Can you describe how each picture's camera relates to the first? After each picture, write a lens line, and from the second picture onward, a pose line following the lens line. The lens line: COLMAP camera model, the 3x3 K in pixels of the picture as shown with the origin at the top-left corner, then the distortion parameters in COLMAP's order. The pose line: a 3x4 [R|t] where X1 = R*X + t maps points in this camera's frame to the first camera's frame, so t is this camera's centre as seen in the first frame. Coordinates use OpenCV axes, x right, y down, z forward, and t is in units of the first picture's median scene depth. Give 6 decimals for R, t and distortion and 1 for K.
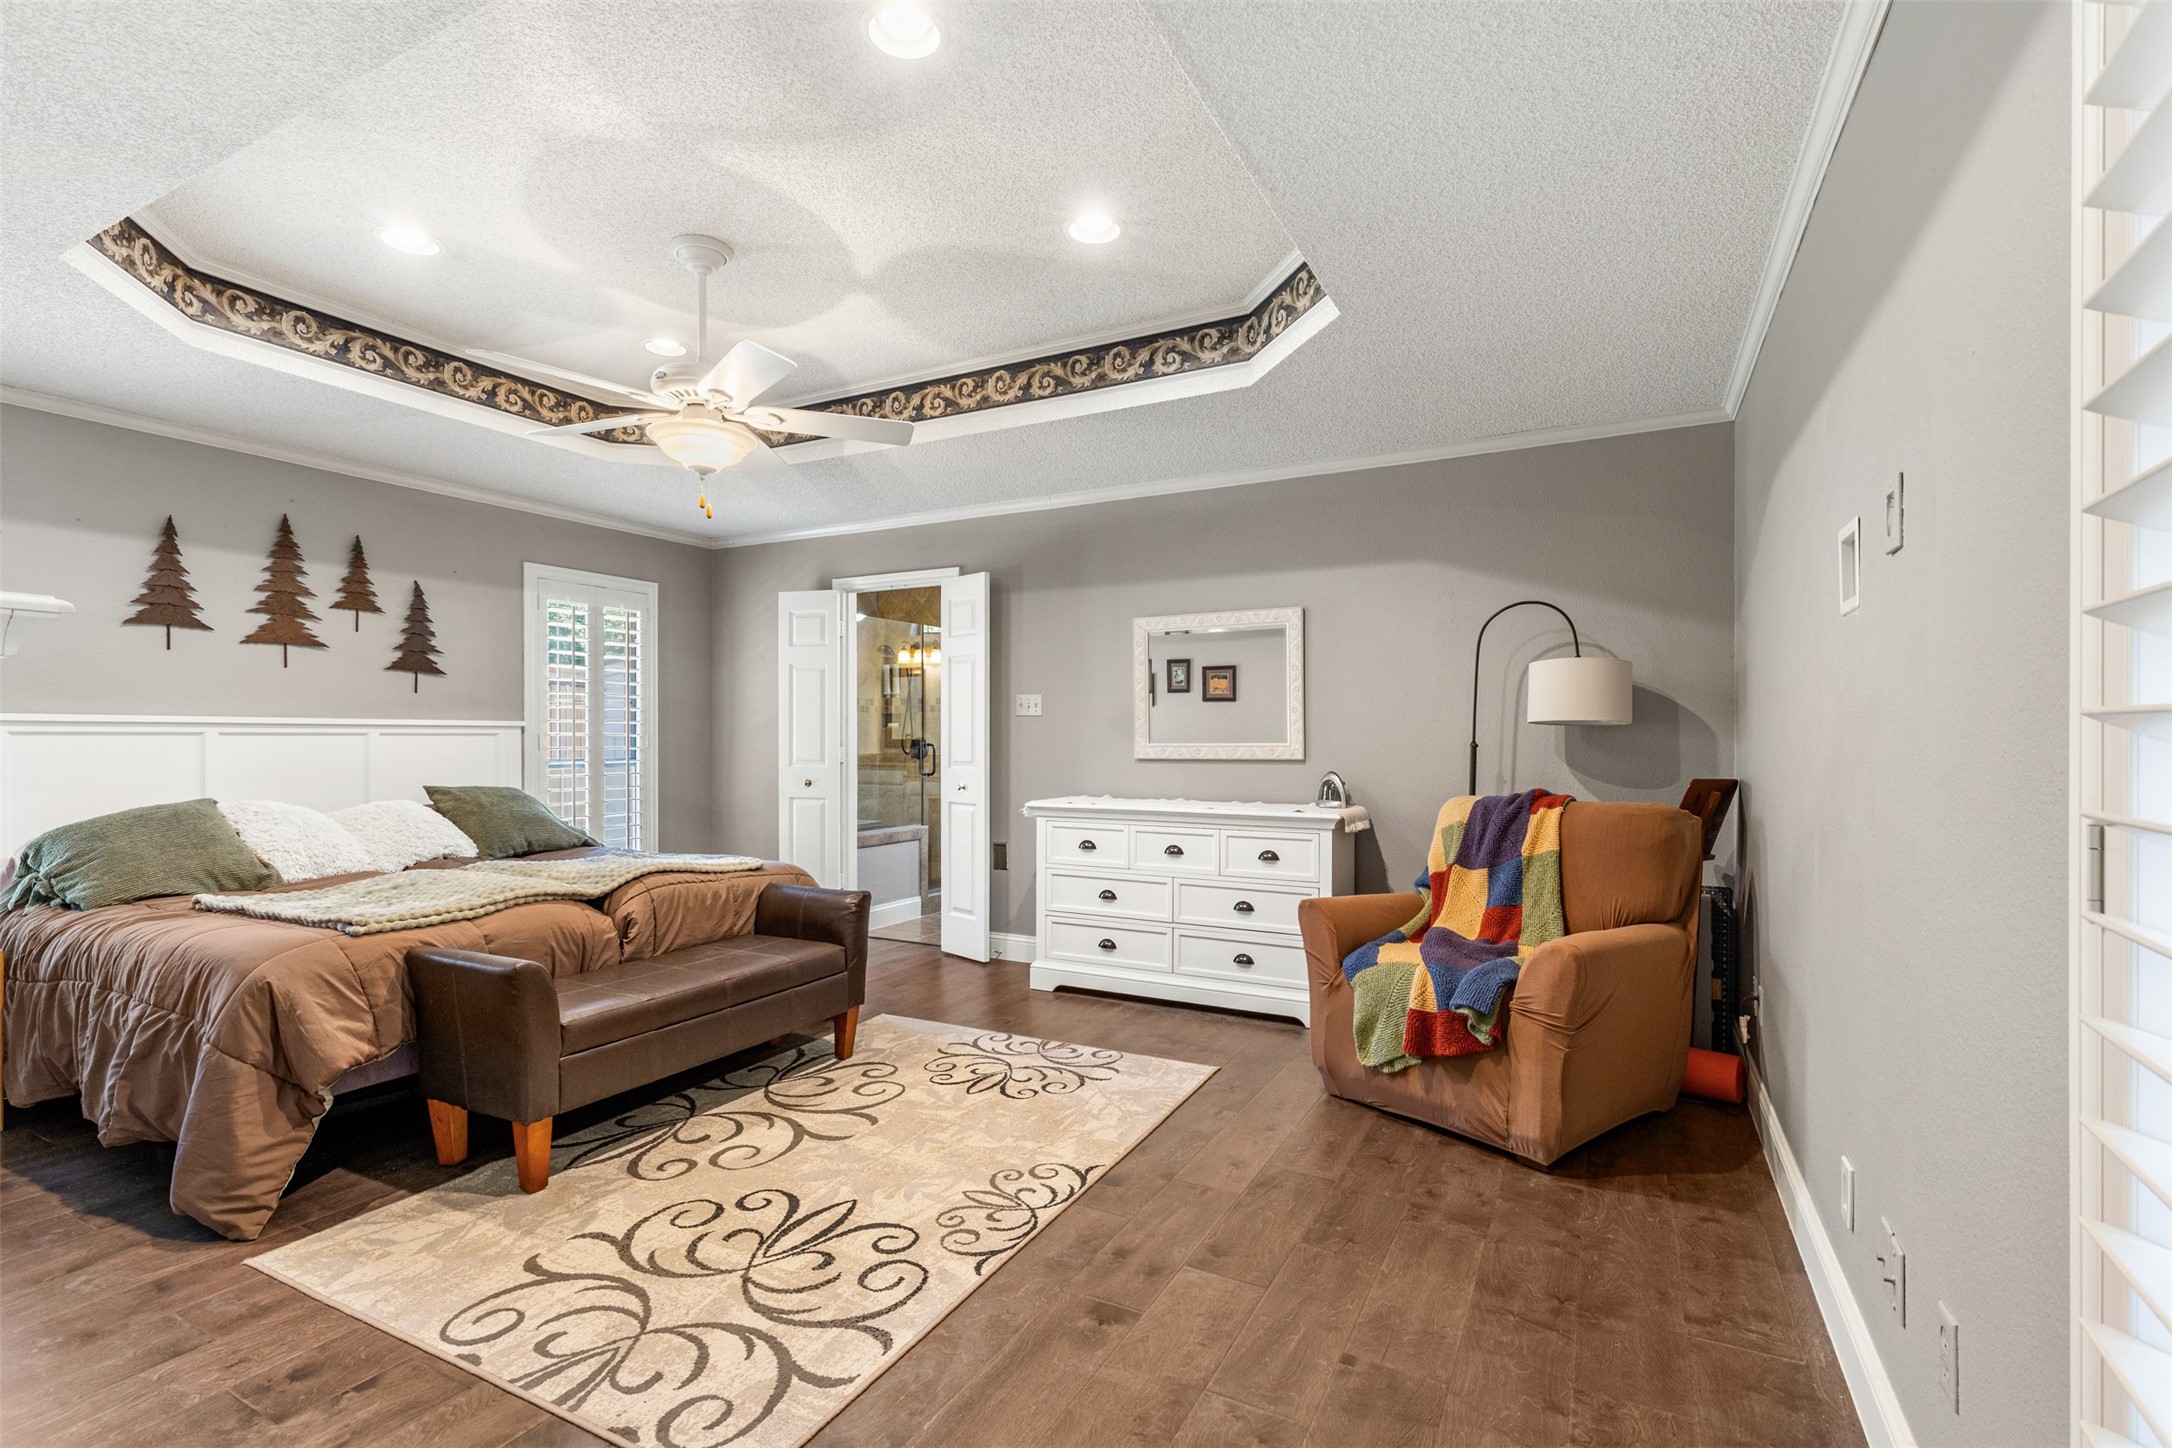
lens RADIAL K [[995.1, 0, 1094.2], [0, 995.1, 735.9], [0, 0, 1]] dist [0.005443, -0.003740]
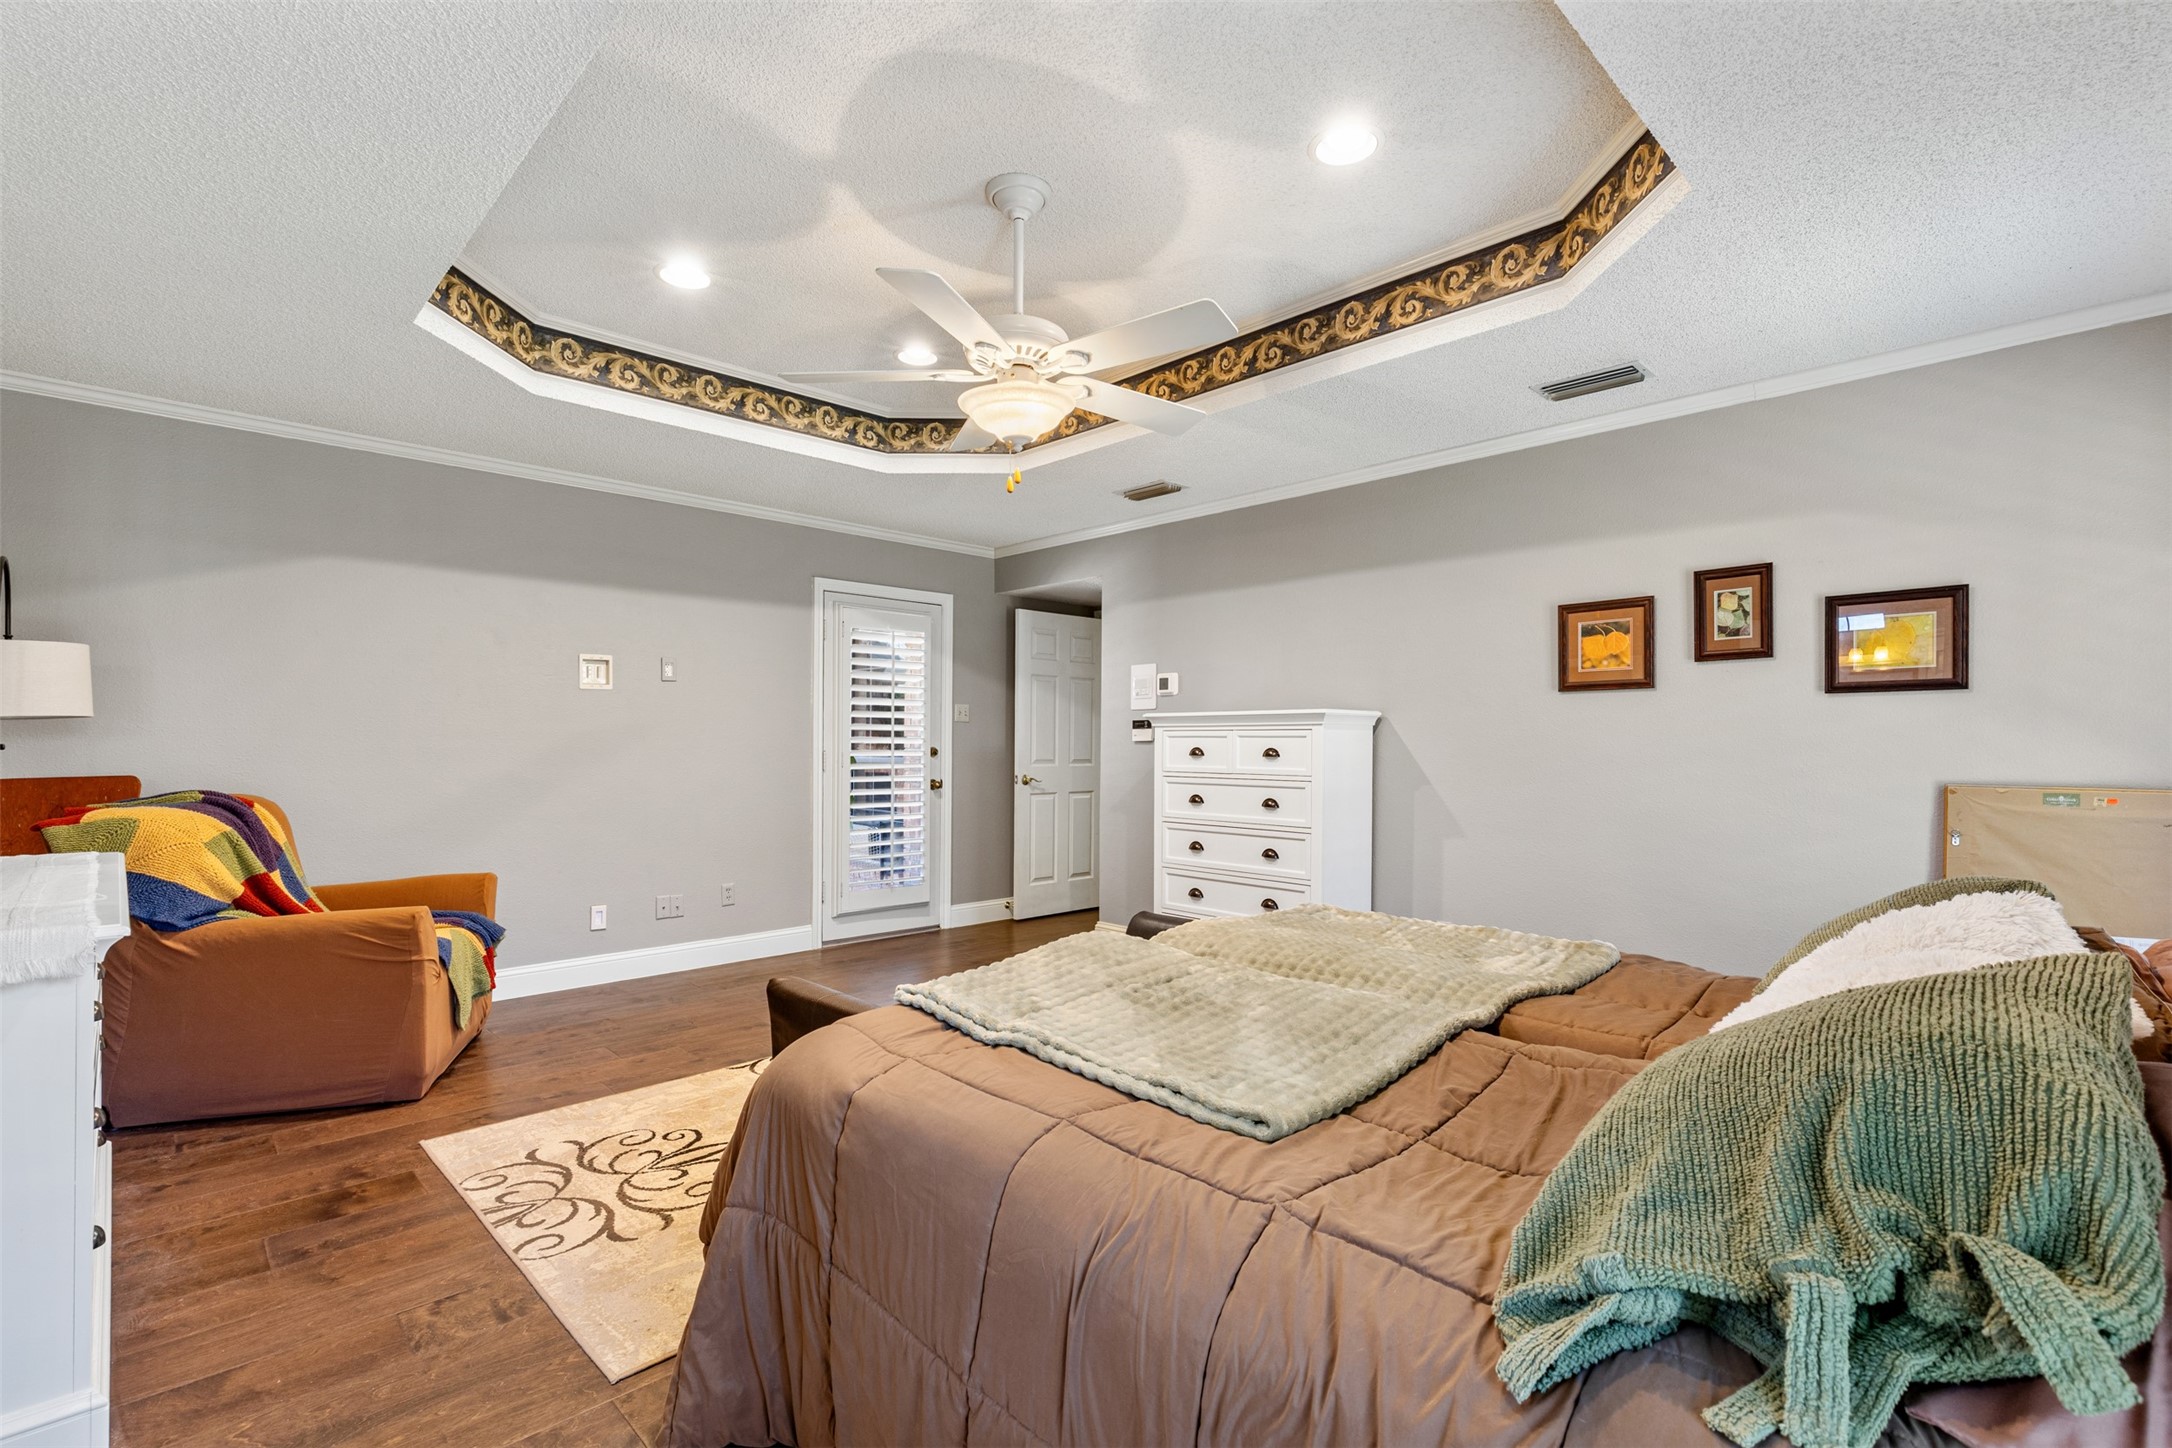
lens RADIAL K [[978.4, 0, 1078.0], [0, 978.4, 730.2], [0, 0, 1]] dist [0.003078, -0.000454]
pose [[-0.948544, -0.002032, 0.316638, -0.651282], [-0.007425, 0.999847, -0.015828, 0.005661], [-0.316558, -0.017365, -0.948414, 1.635302]]
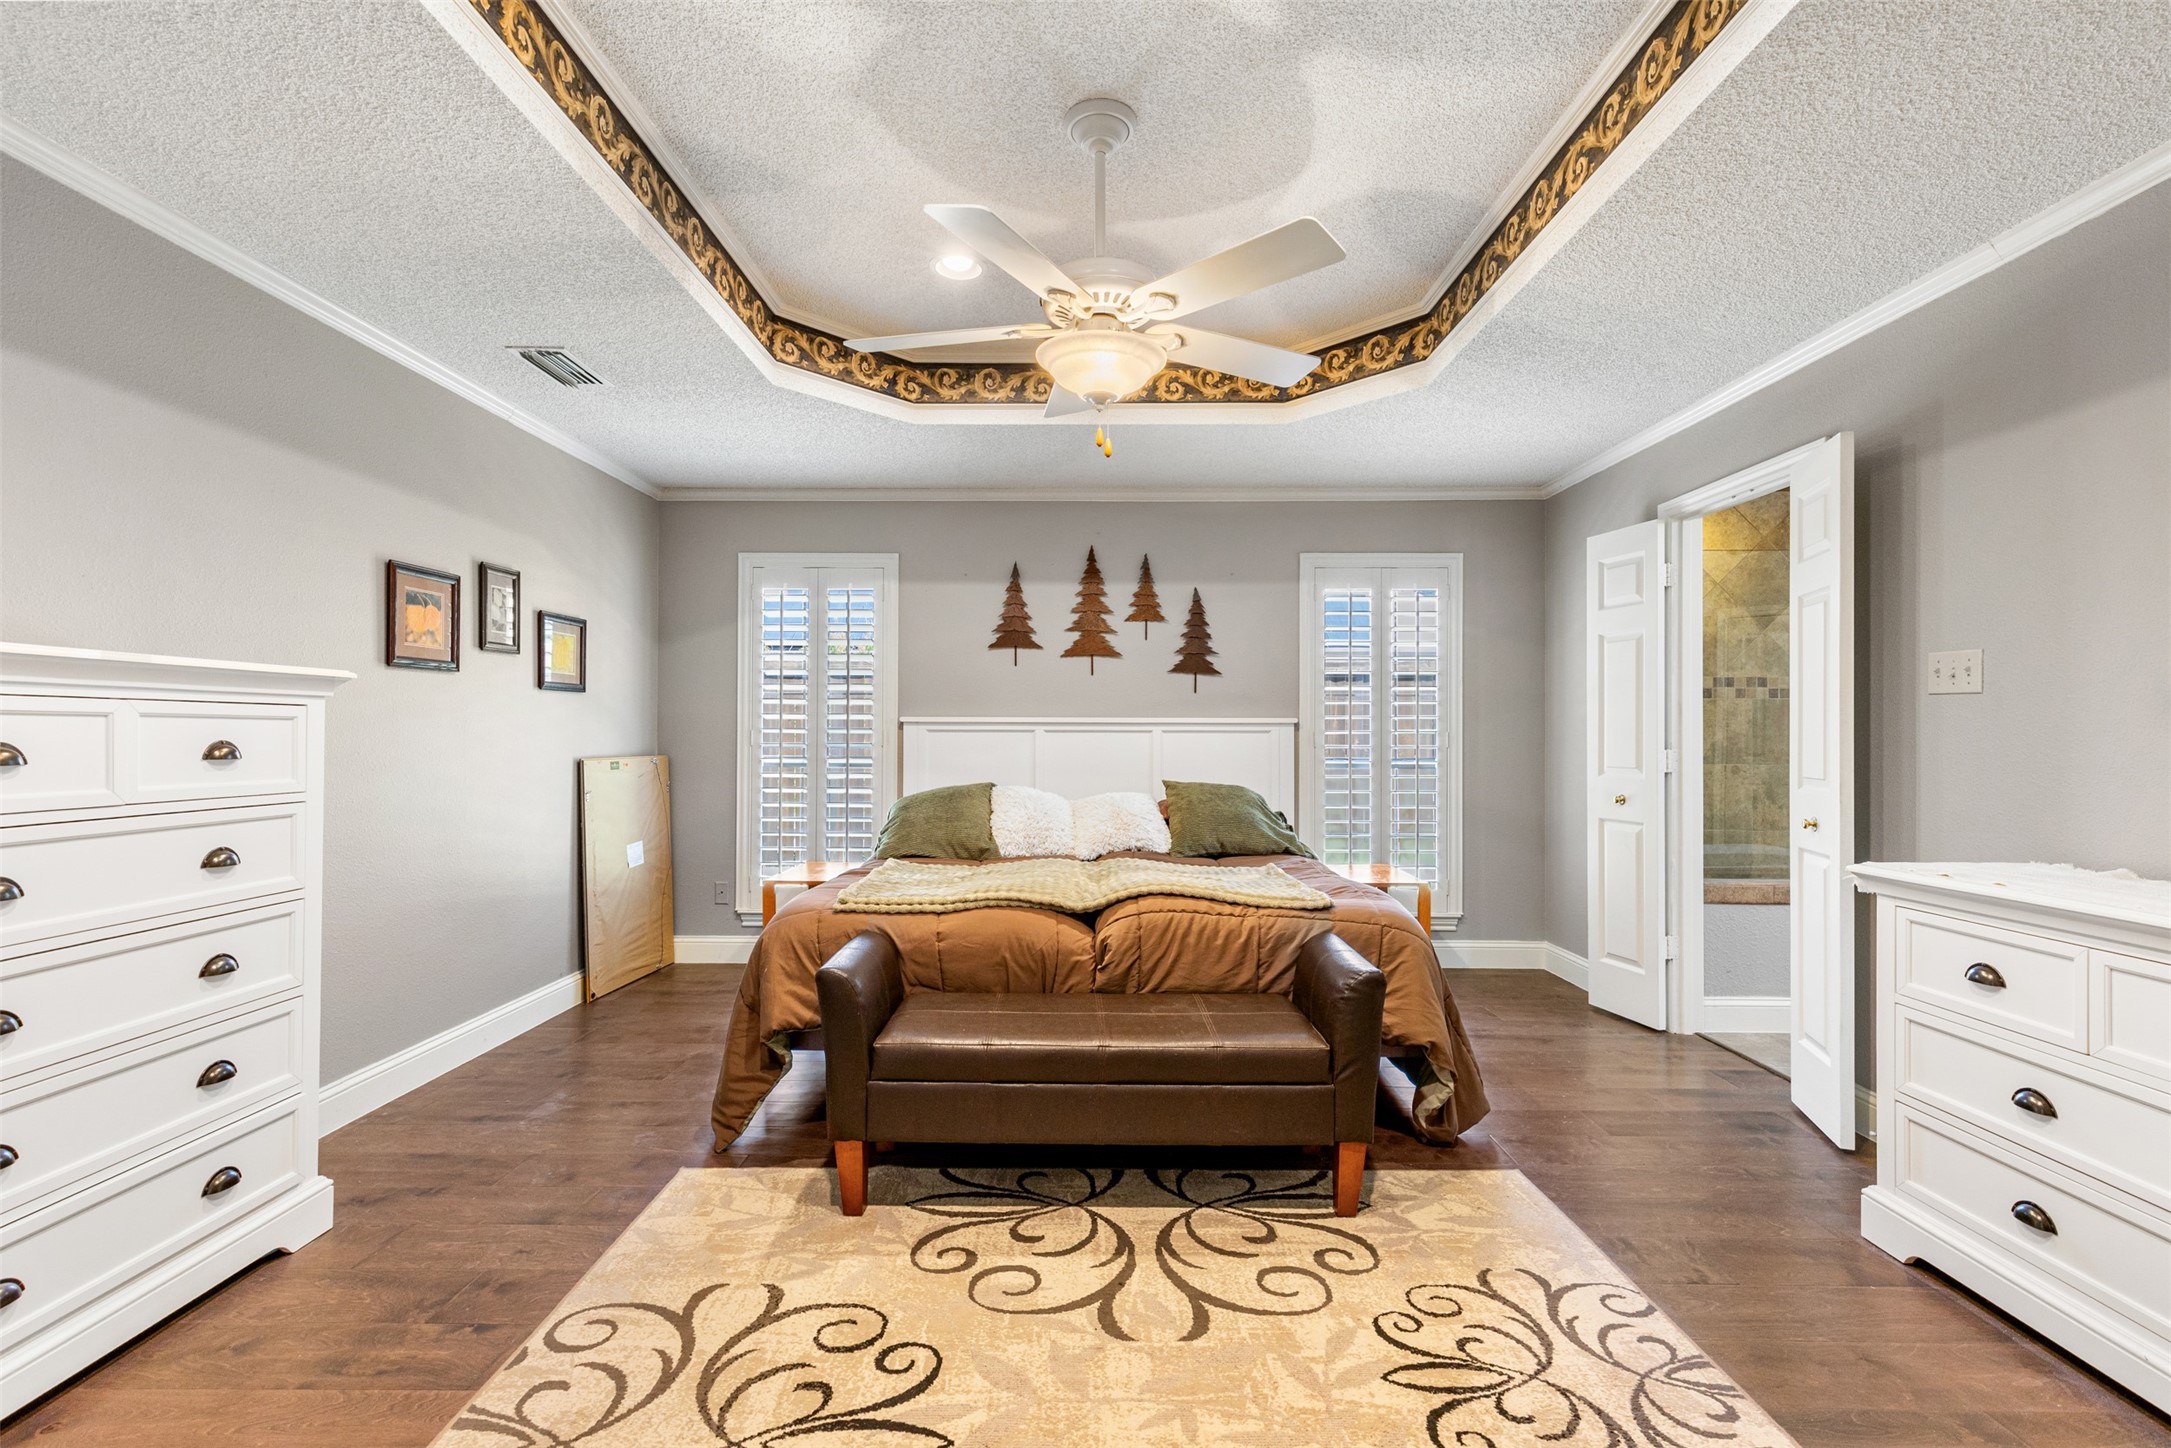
lens RADIAL K [[978.0, 0, 1077.5], [0, 978.0, 730.2], [0, 0, 1]] dist [0.003078, -0.000454]
pose [[0.451614, -0.003383, -0.892207, 0.267805], [-0.001285, 0.999989, -0.004442, 0.002253], [0.892212, 0.003152, 0.451605, 0.569052]]
